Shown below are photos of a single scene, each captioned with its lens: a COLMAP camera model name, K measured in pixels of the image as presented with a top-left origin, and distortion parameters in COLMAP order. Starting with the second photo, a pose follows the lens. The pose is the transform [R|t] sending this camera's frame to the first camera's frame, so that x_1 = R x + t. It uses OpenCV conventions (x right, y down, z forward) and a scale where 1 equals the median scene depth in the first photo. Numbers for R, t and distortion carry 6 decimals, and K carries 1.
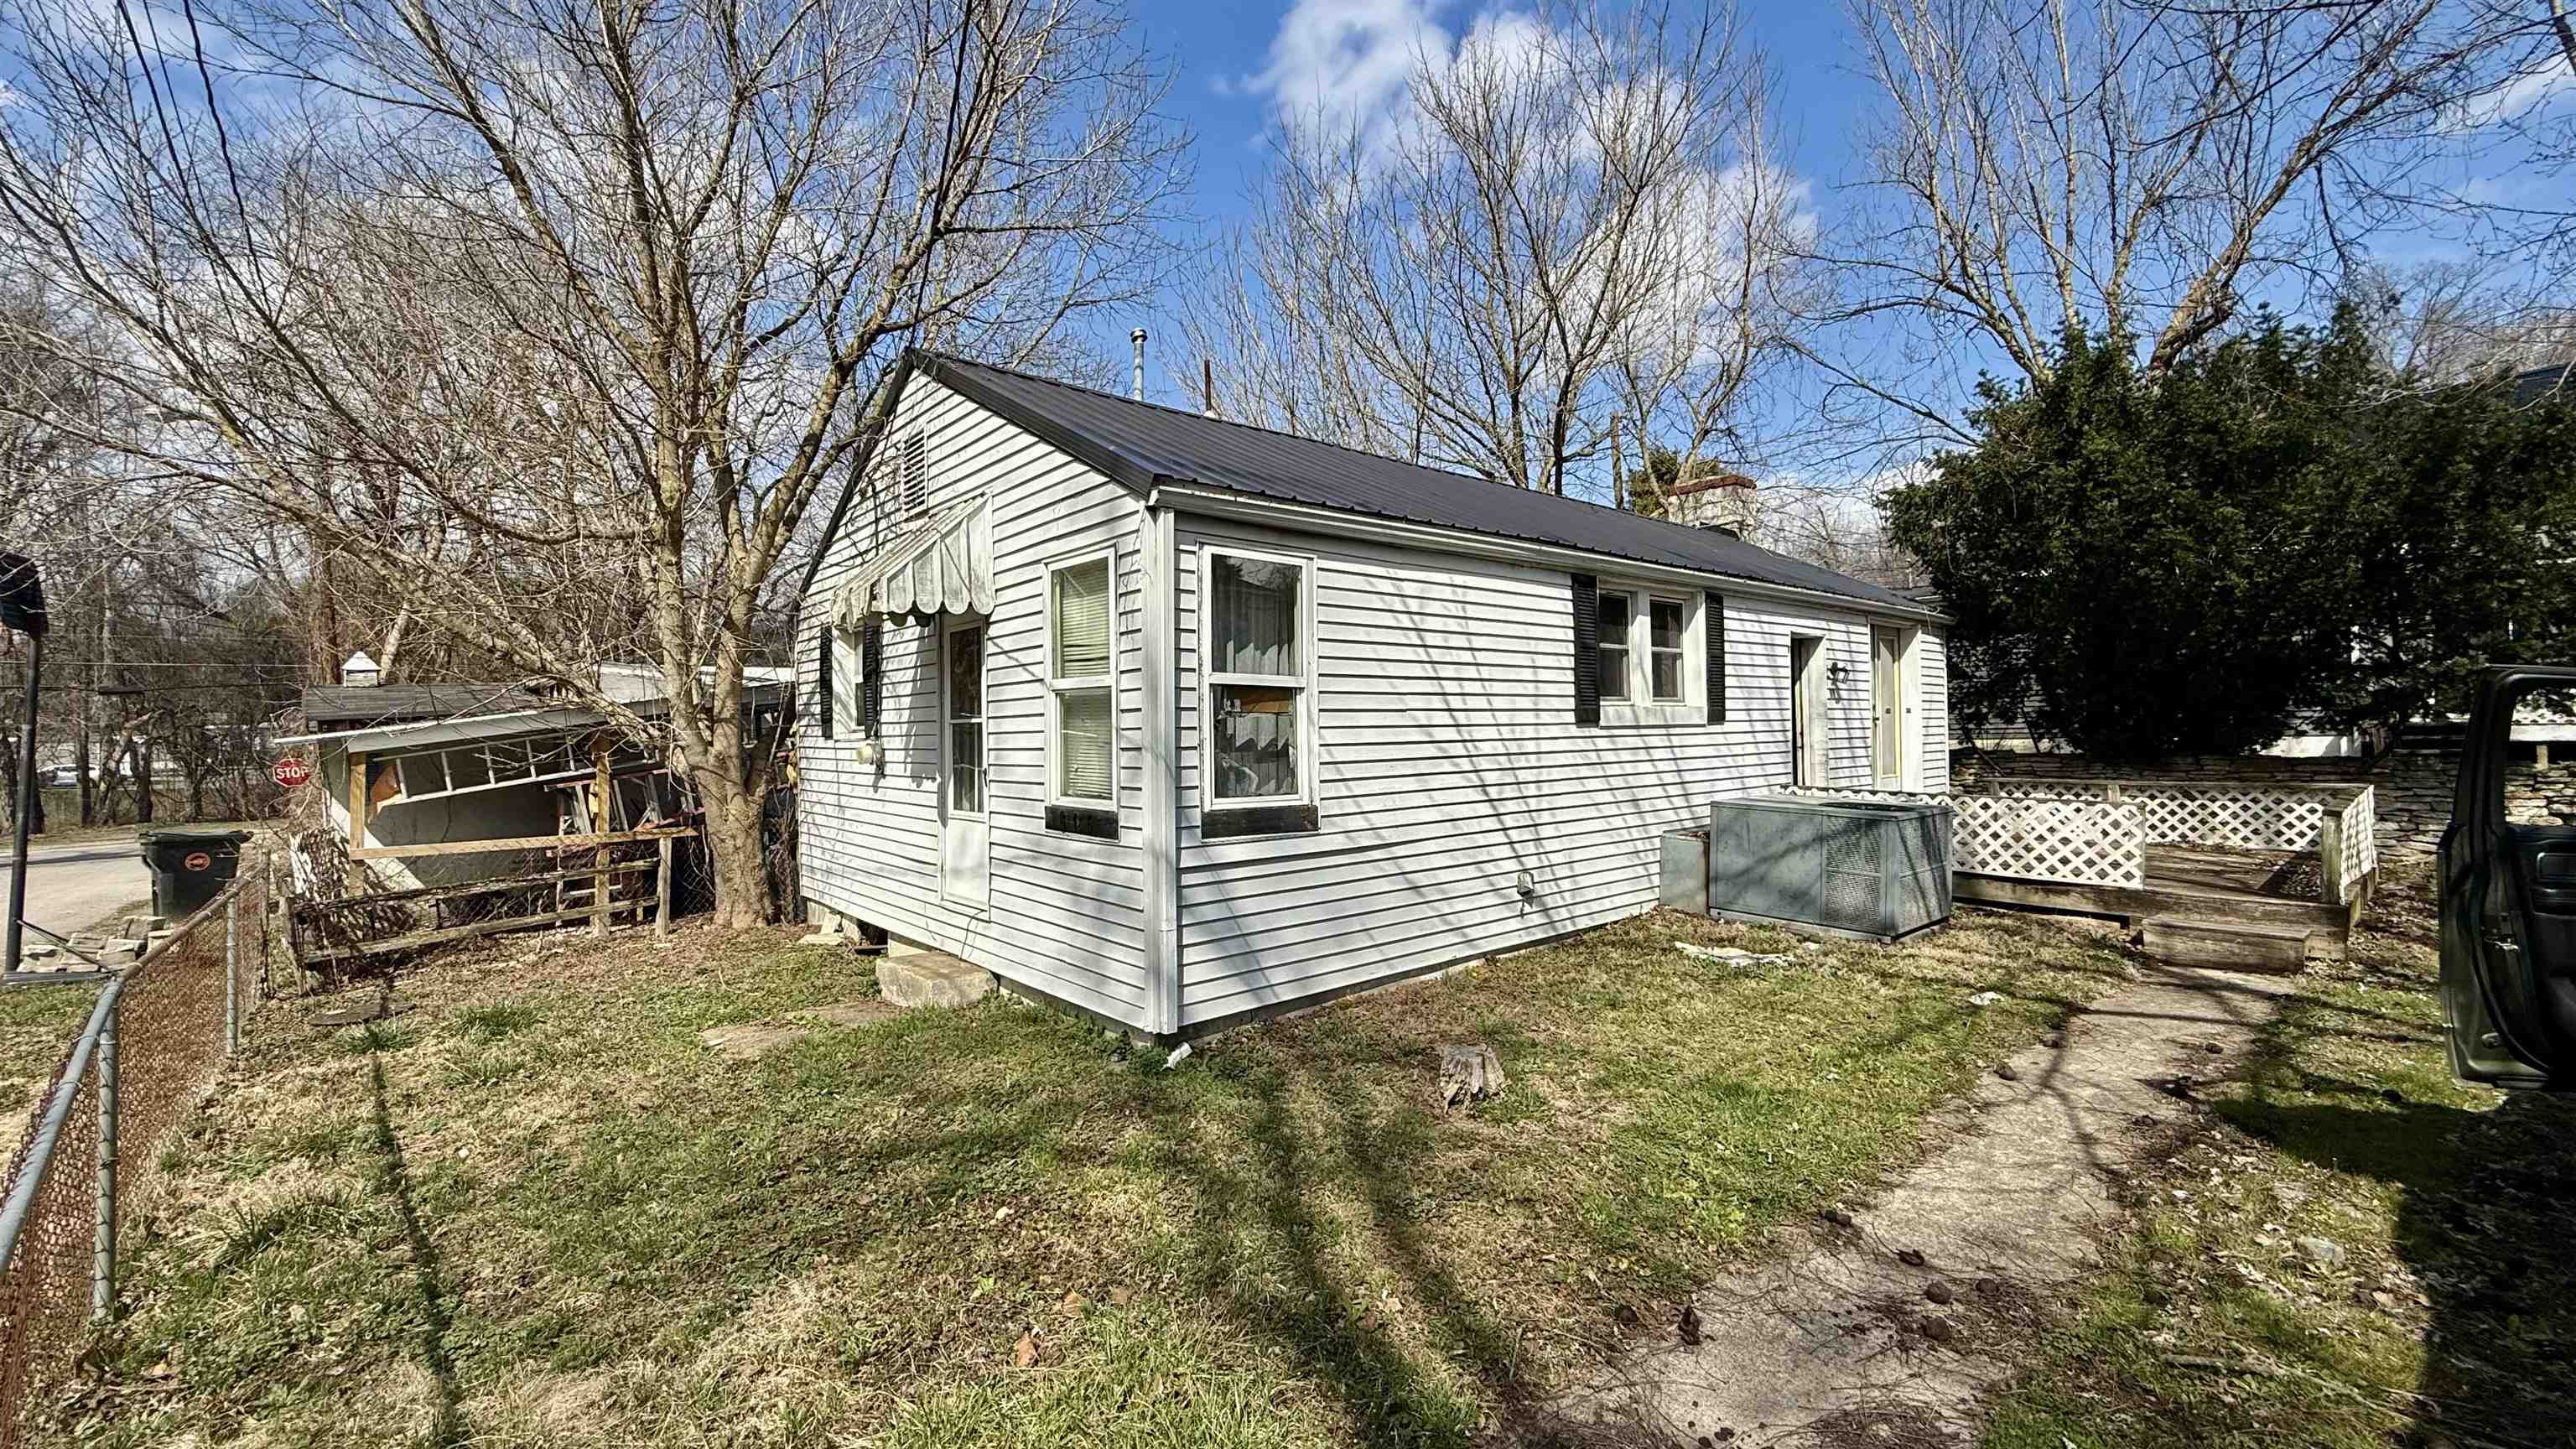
lens RADIAL K [[1024.8, 0, 1279.8], [0, 1024.8, 721.5], [0, 0, 1]] dist [0.001446, 0.000086]
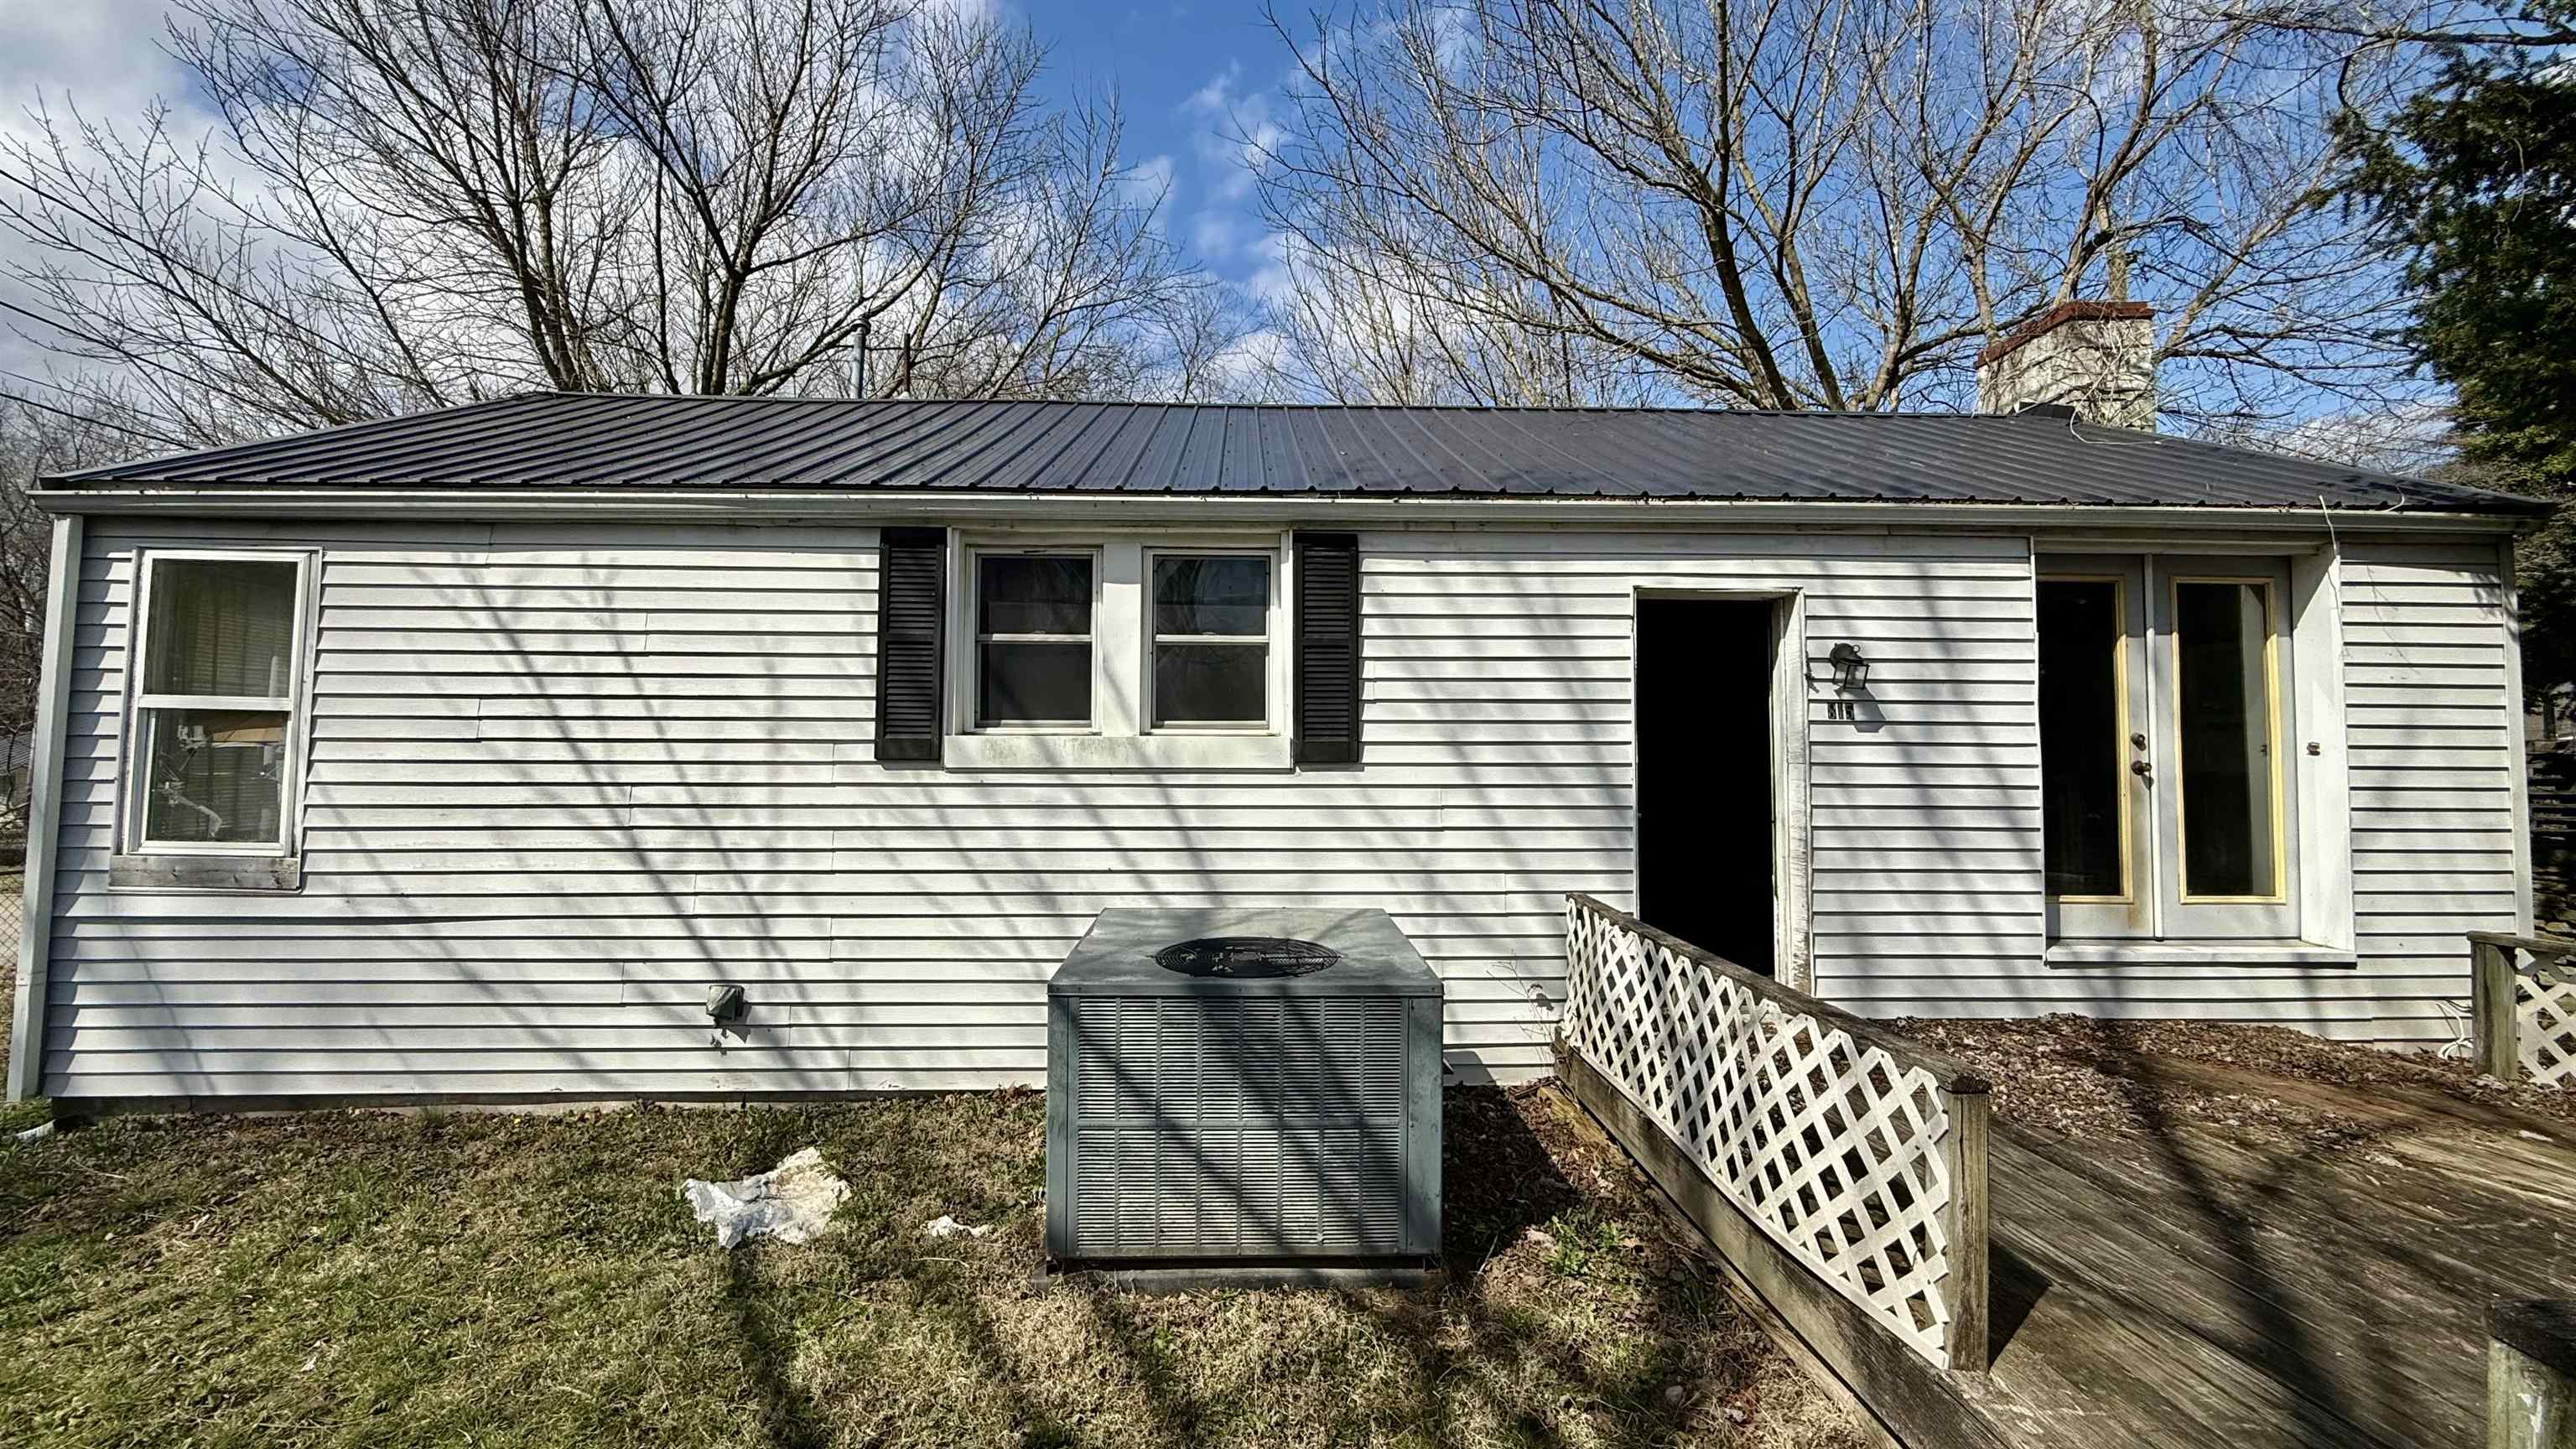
lens RADIAL K [[1024.8, 0, 1279.8], [0, 1024.8, 721.5], [0, 0, 1]] dist [0.001446, 0.000086]
pose [[0.781619, -0.009405, -0.623685, 0.920369], [-0.011524, 0.999498, -0.029514, -0.008066], [0.623650, 0.030256, 0.781118, 0.688774]]
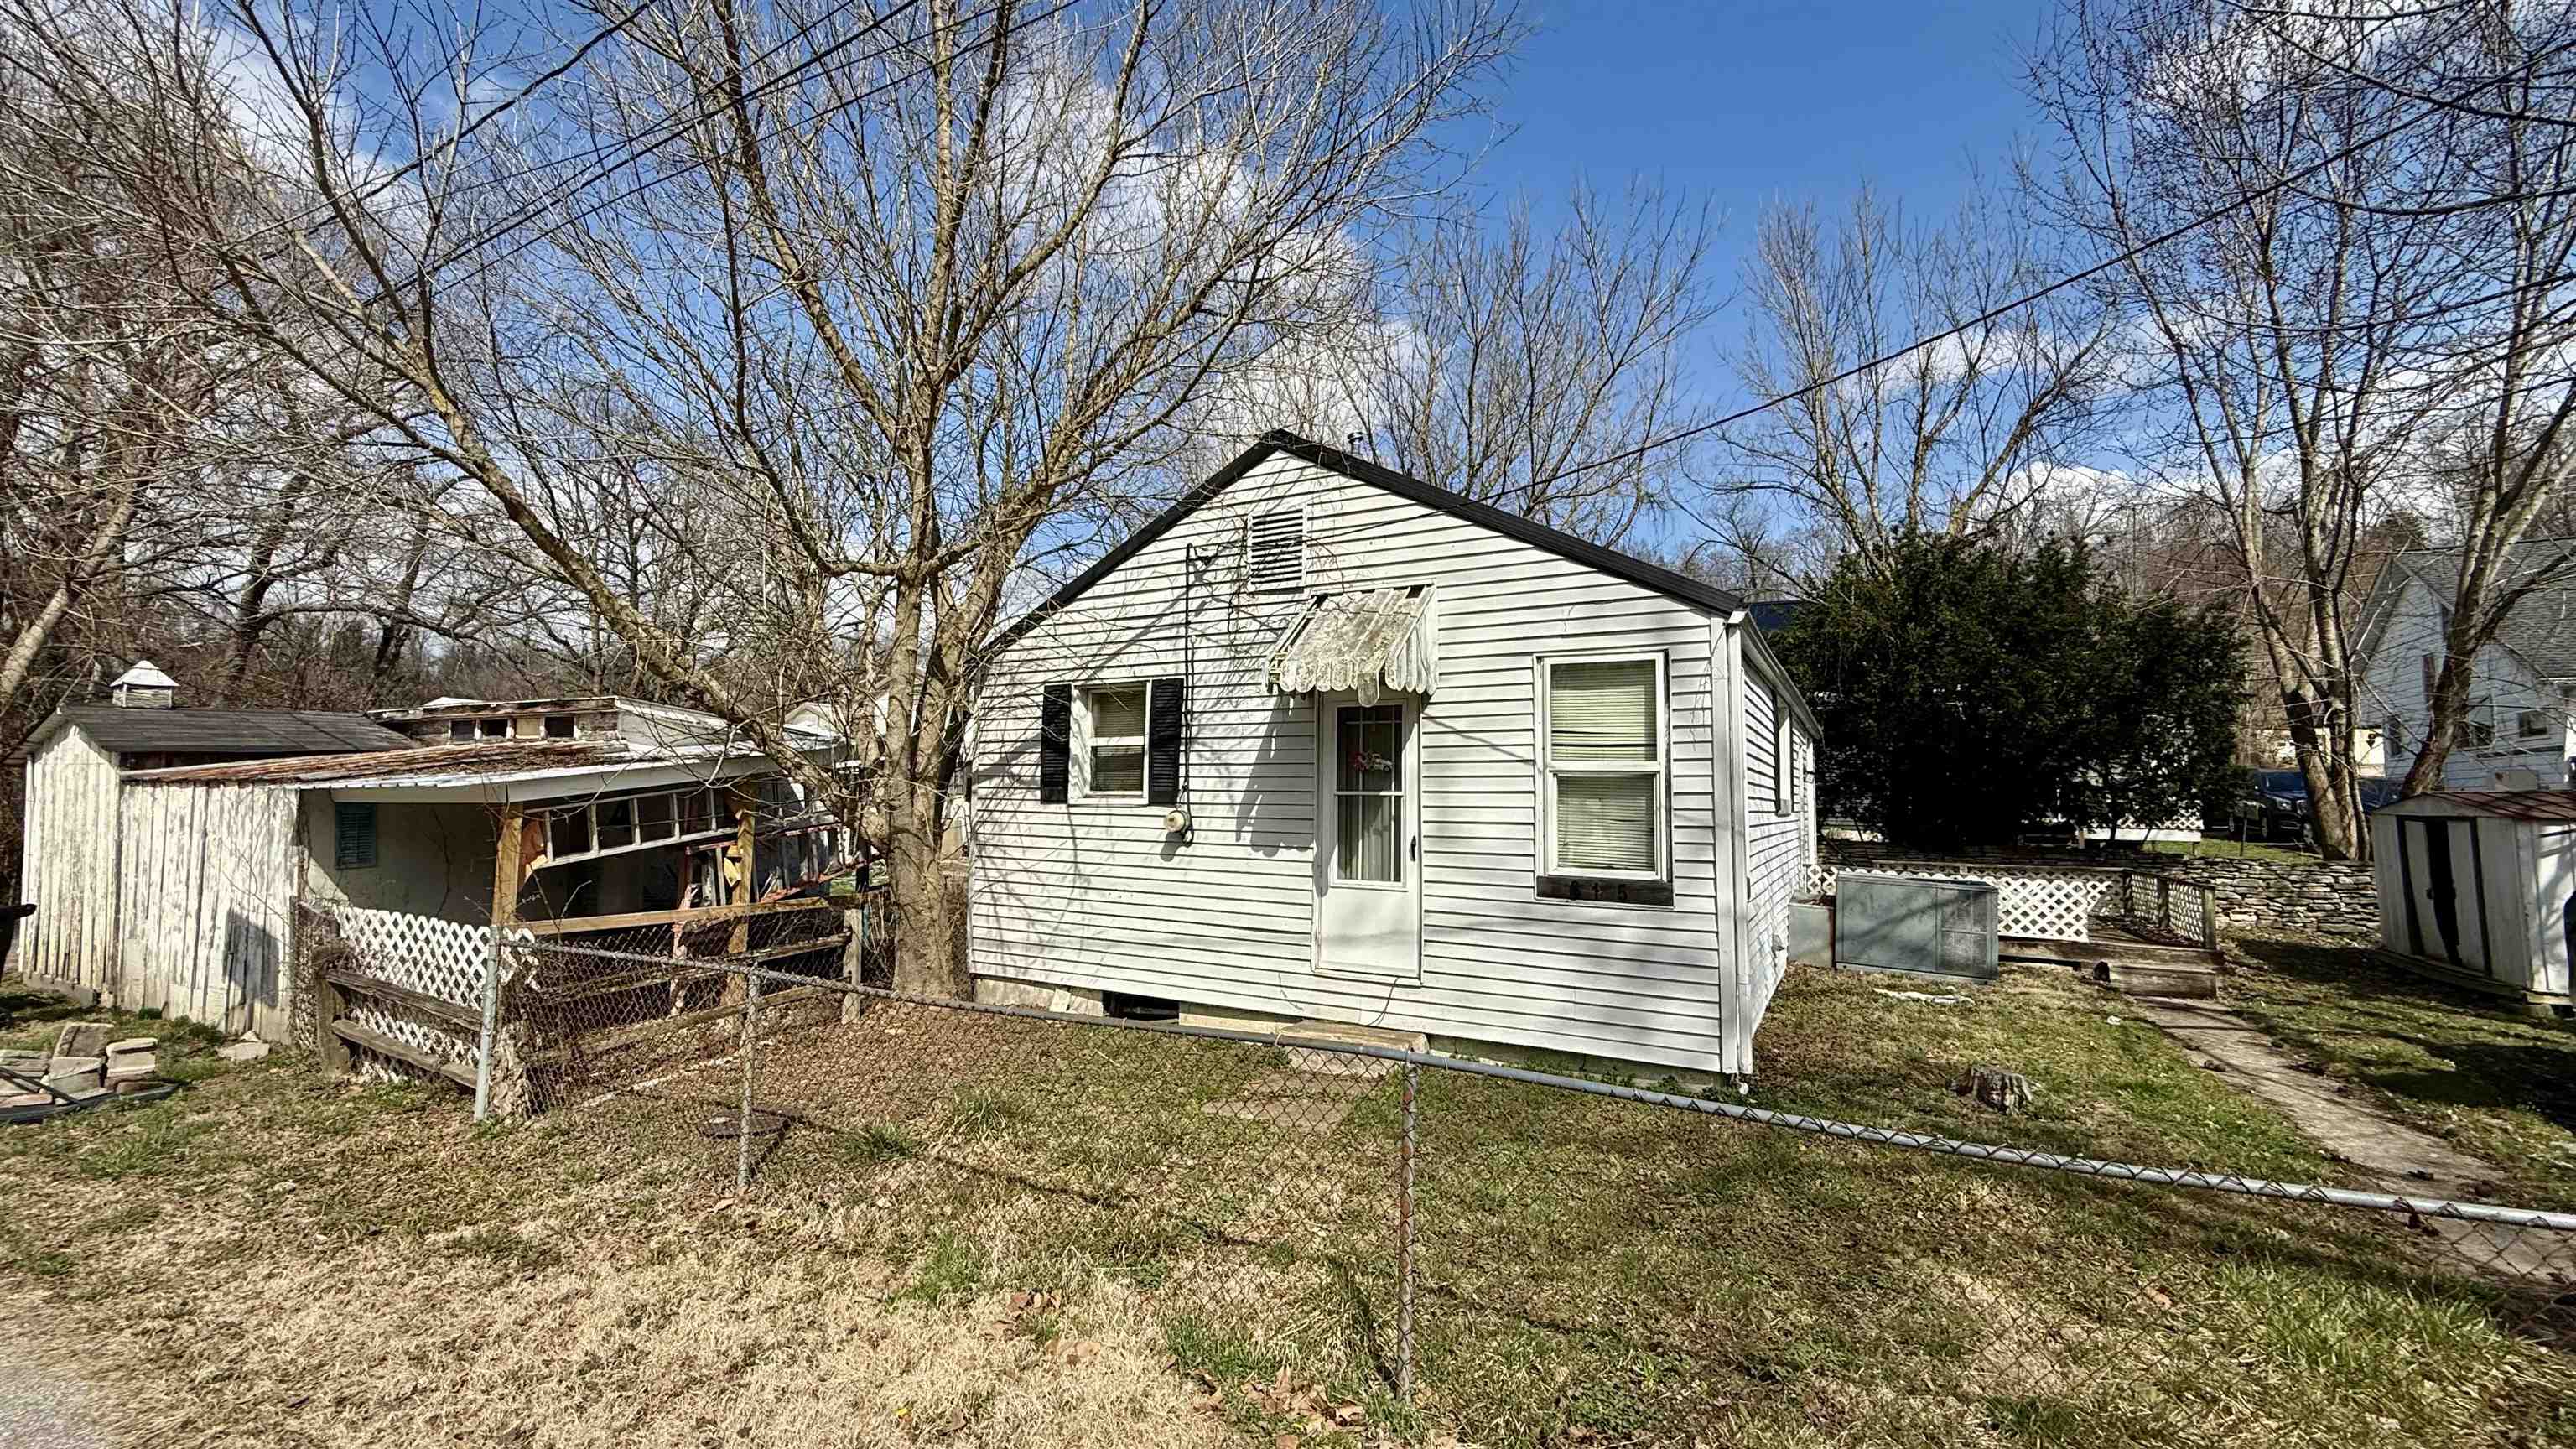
lens RADIAL K [[1024.8, 0, 1279.8], [0, 1024.8, 721.5], [0, 0, 1]] dist [0.001446, 0.000086]
pose [[0.939949, 0.058548, 0.336257, -0.721153], [-0.034438, 0.996419, -0.077226, 0.010044], [-0.339574, 0.061008, 0.938599, 0.043213]]
